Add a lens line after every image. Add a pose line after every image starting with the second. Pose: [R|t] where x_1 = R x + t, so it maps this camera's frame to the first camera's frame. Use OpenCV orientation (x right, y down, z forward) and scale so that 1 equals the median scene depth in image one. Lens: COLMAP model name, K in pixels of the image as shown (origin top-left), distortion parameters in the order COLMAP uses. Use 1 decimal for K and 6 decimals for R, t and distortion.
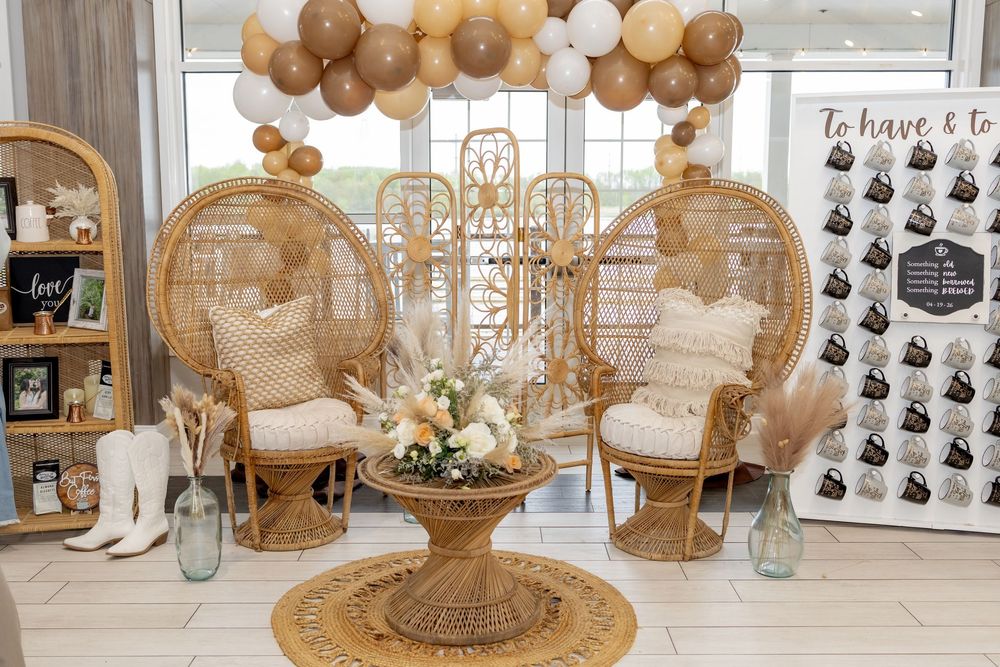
lens RADIAL K [[948.8, 0, 496.1], [0, 948.8, 342.9], [0, 0, 1]] dist [0.019819, 0.000000]
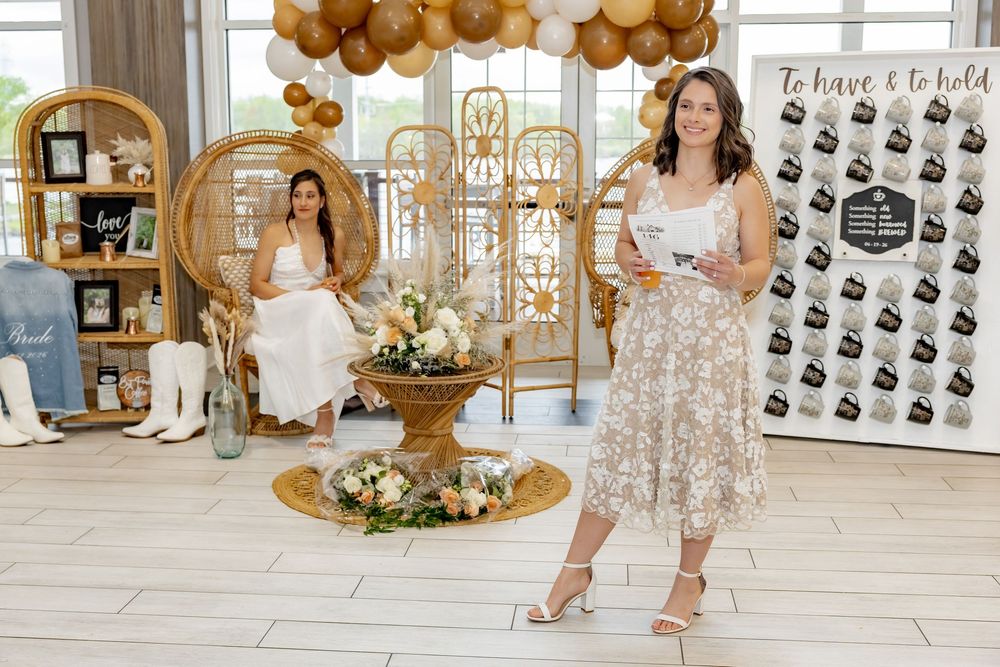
lens RADIAL K [[1144.3, 0, 501.4], [0, 1144.3, 330.7], [0, 0, 1]] dist [0.059319, 0.000000]
pose [[0.995211, 0.016539, -0.096339, 0.158888], [-0.014664, 0.999690, 0.020128, 0.040215], [0.096642, -0.018619, 0.995145, -0.391608]]
